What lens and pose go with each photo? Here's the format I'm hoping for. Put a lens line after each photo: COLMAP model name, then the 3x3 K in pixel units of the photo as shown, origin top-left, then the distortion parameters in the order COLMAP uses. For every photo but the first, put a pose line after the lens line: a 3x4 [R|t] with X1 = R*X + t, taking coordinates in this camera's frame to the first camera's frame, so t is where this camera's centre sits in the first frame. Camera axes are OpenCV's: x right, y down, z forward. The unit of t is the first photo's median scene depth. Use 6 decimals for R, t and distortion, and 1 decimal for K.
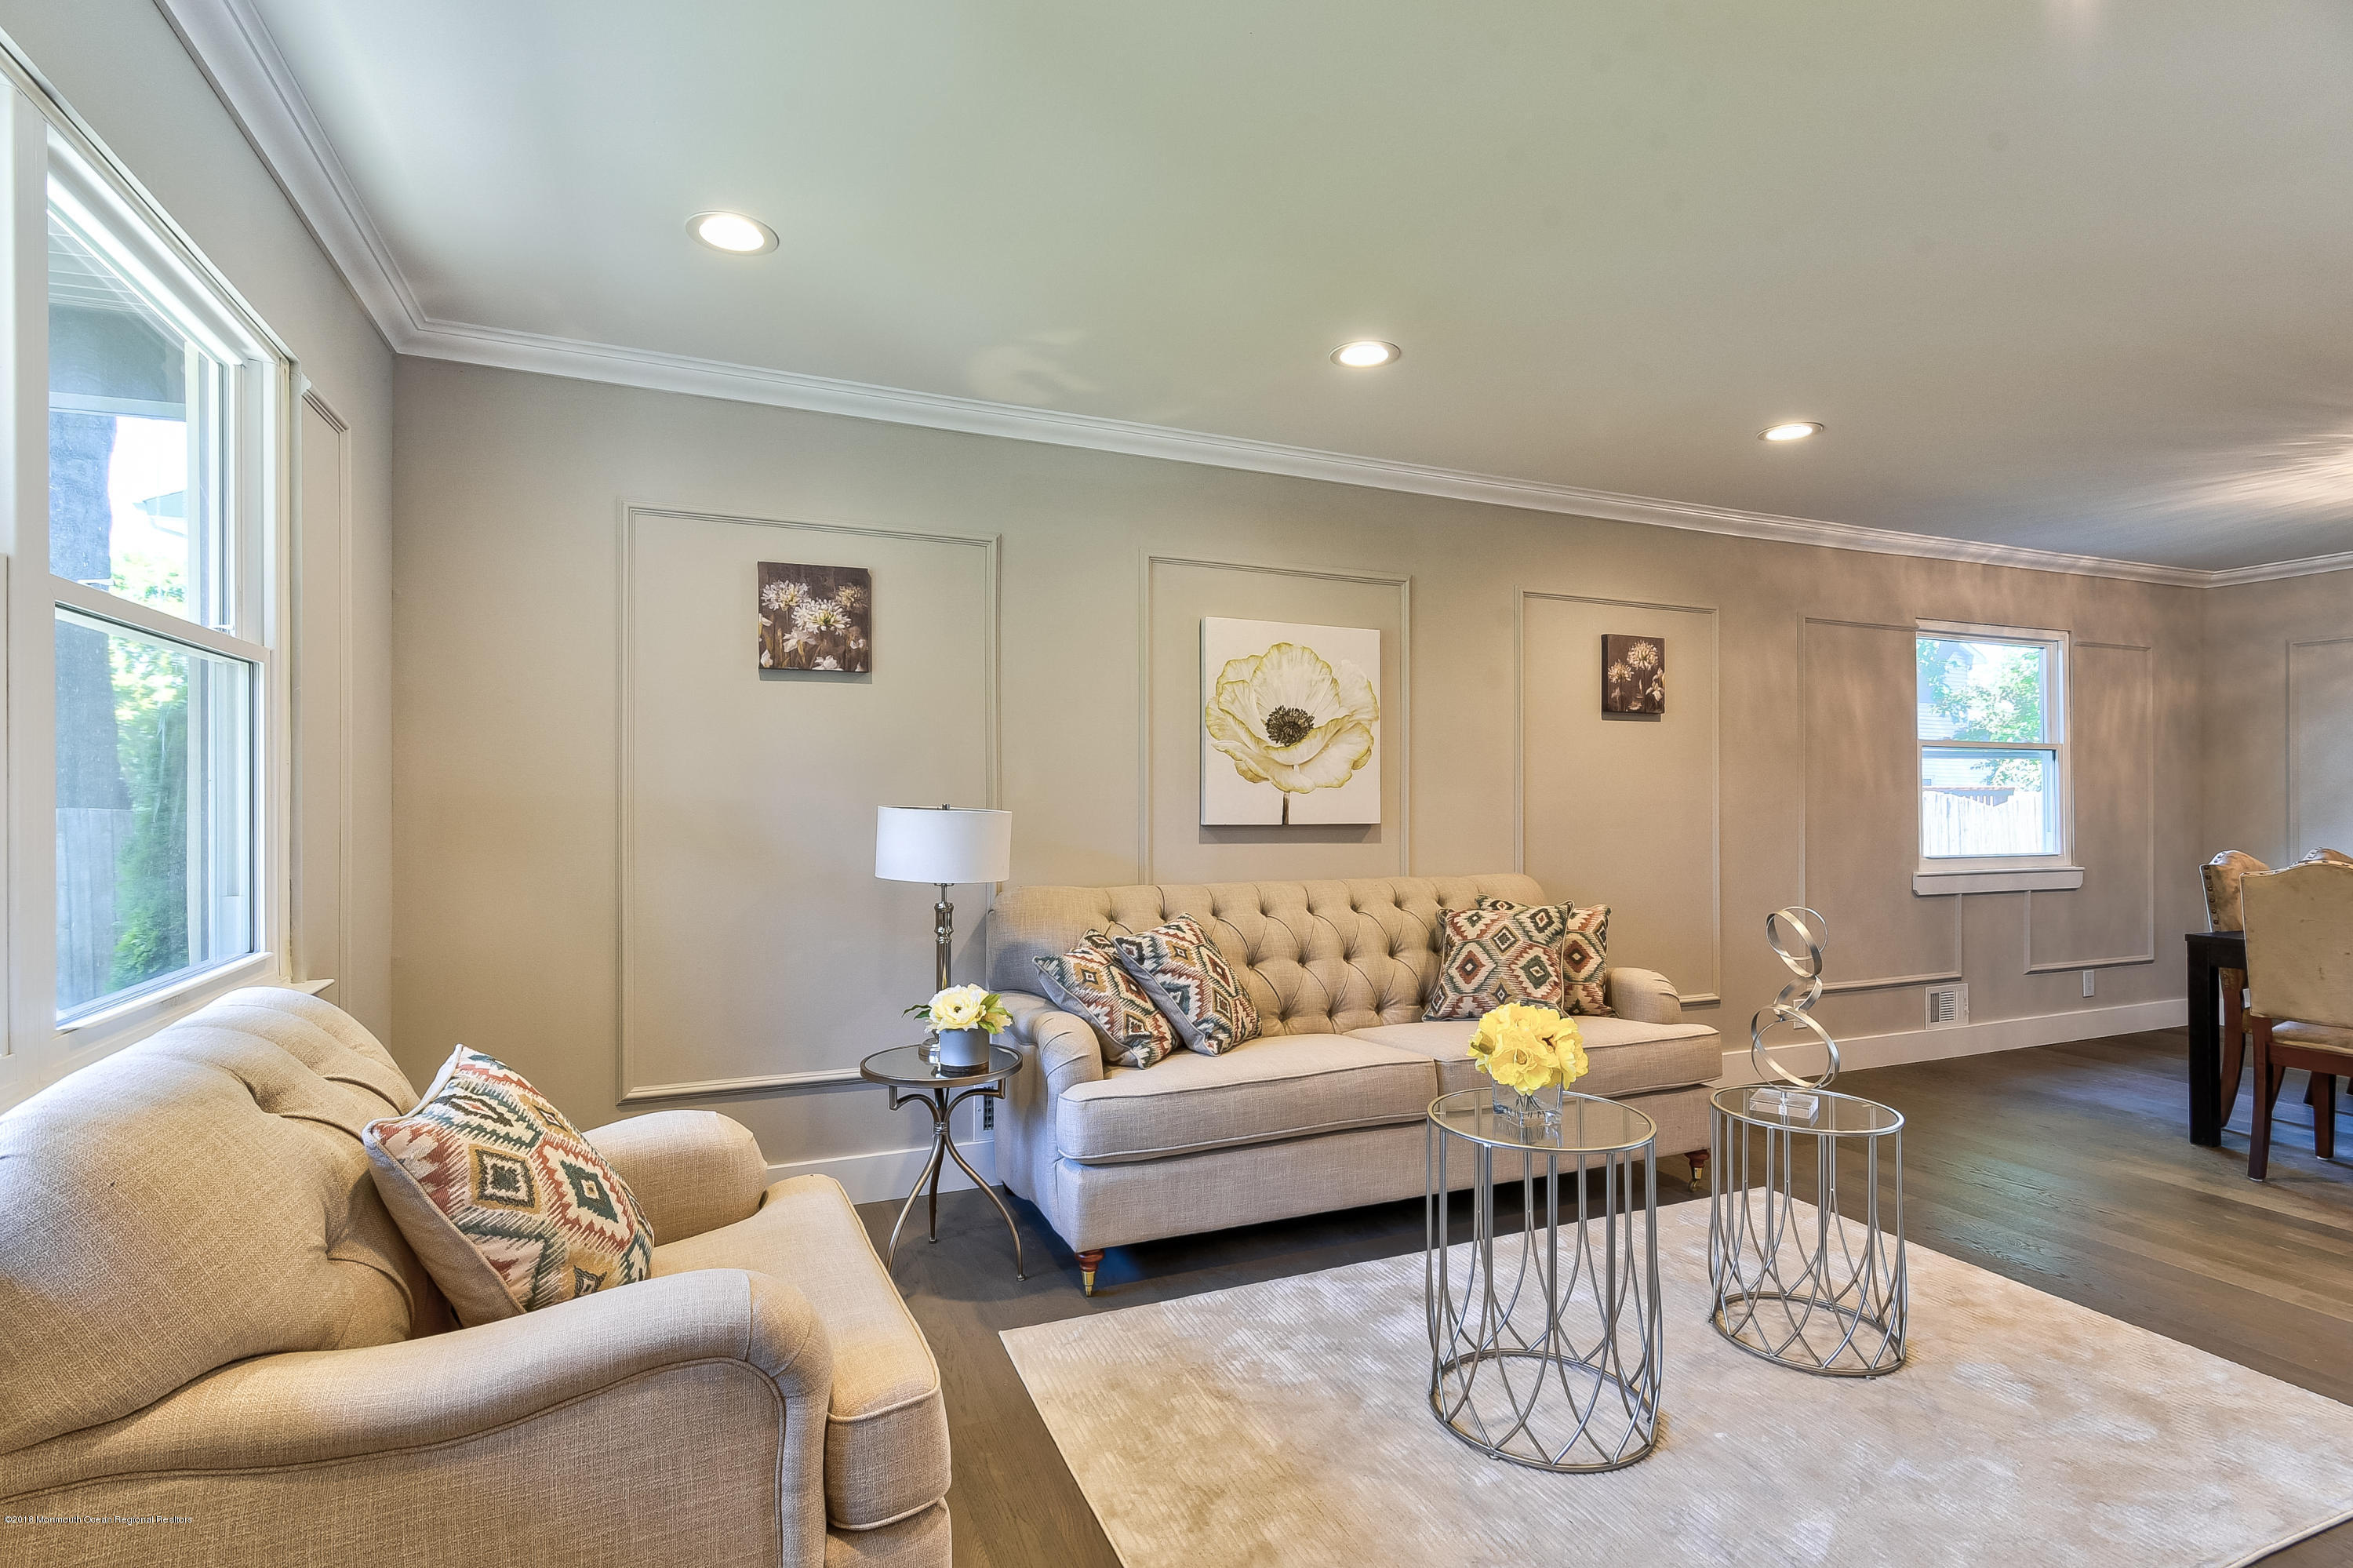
lens RADIAL K [[1131.2, 0, 1152.4], [0, 1131.2, 795.5], [0, 0, 1]] dist [-0.000209, -0.000390]
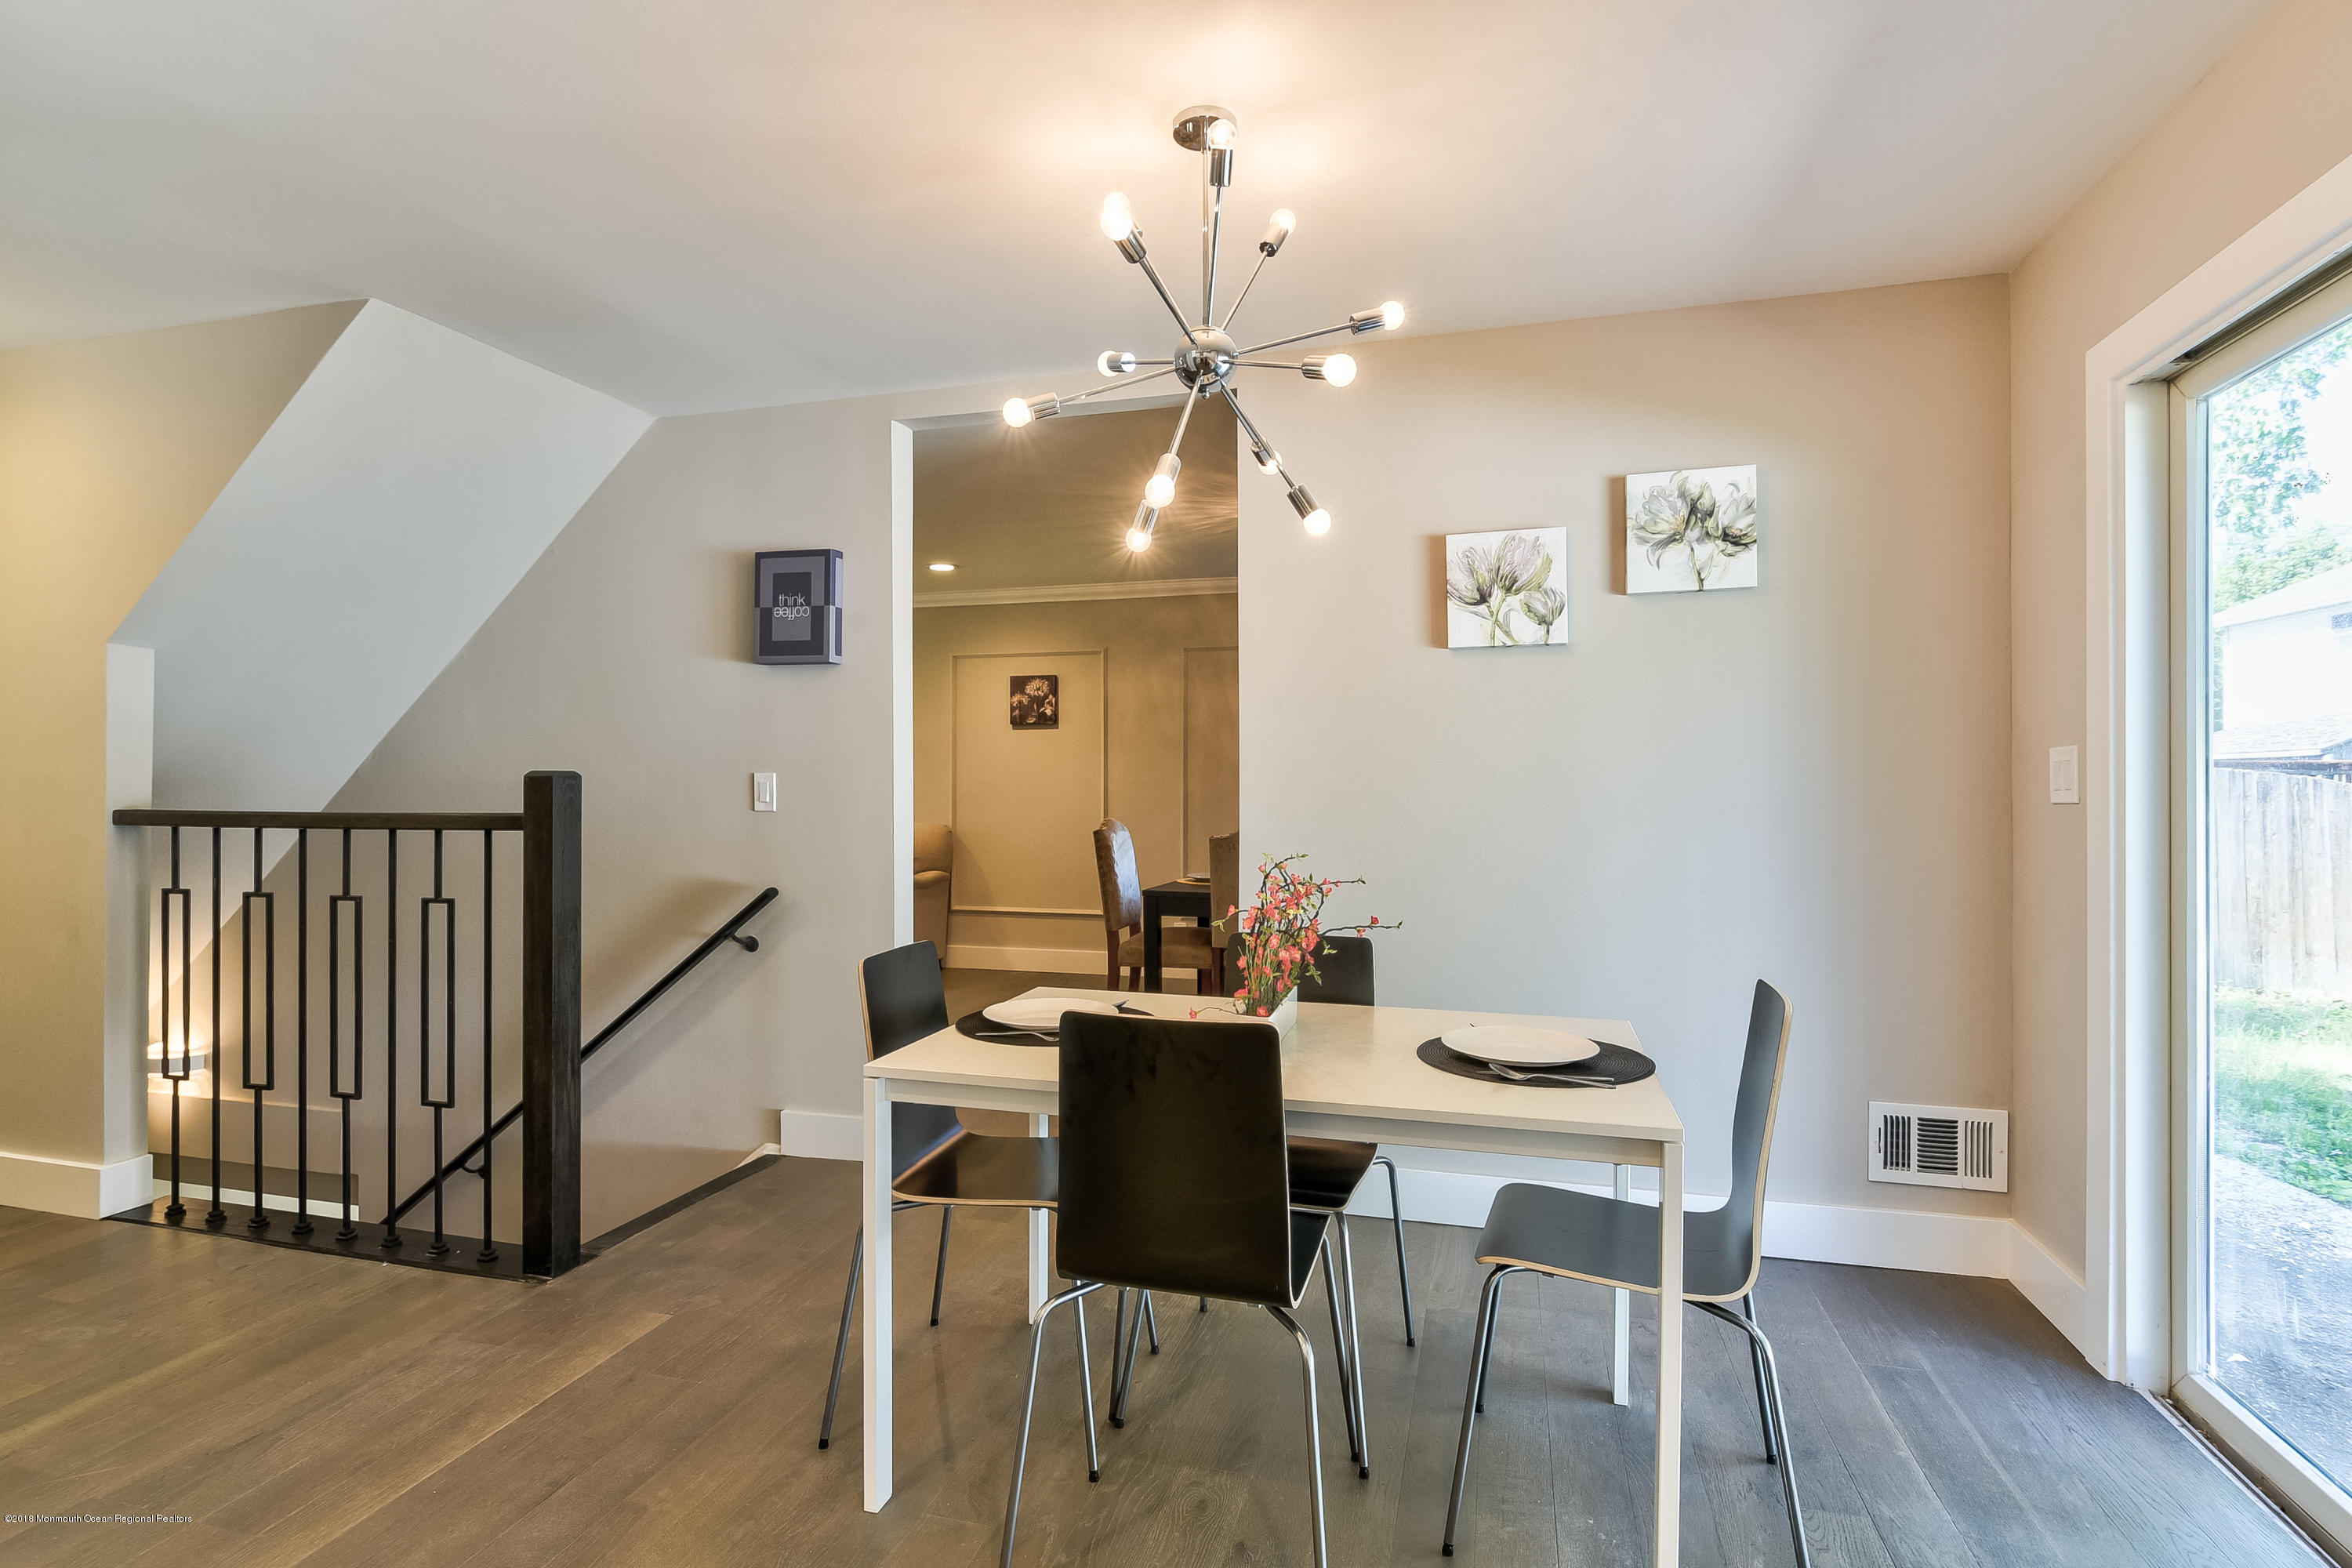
lens RADIAL K [[1130.6, 0, 1138.1], [0, 1130.6, 777.4], [0, 0, 1]] dist [-0.000209, -0.000390]
pose [[0.776208, -0.004887, -0.630458, 1.528011], [0.004547, 0.999987, -0.002153, 0.005014], [0.630460, -0.001195, 0.776220, -0.131122]]
